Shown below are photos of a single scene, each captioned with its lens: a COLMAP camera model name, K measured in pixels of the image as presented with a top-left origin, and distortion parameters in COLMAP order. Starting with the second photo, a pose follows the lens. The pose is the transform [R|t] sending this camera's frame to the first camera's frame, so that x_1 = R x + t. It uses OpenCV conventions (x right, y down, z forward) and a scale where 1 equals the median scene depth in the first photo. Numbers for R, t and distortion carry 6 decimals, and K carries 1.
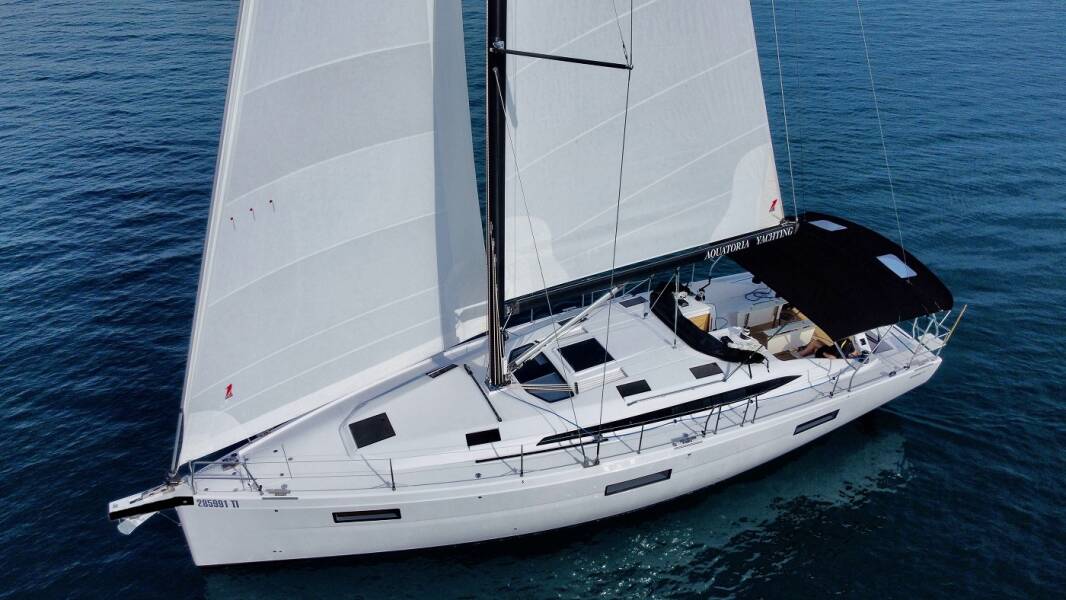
lens RADIAL K [[854.8, 0, 532.0], [0, 854.8, 305.1], [0, 0, 1]] dist [0.003703, 0.003082]
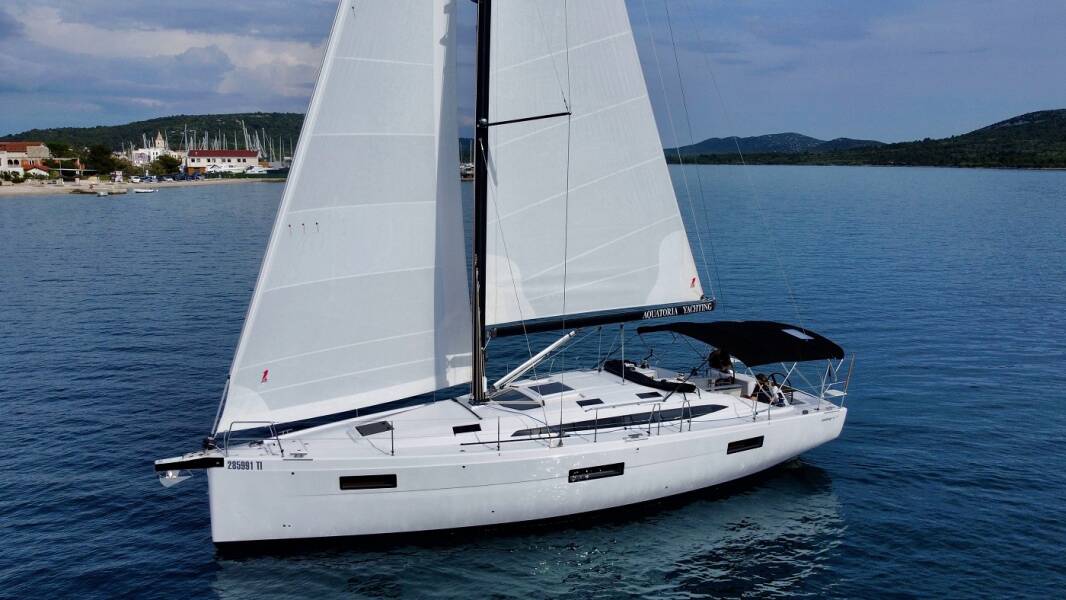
lens RADIAL K [[854.8, 0, 533.0], [0, 854.8, 295.6], [0, 0, 1]] dist [0.003703, 0.003082]
pose [[0.999694, -0.004516, 0.024307, 0.008030], [0.014239, 0.908905, -0.416759, 0.475287], [-0.020211, 0.416978, 0.908692, -0.180520]]
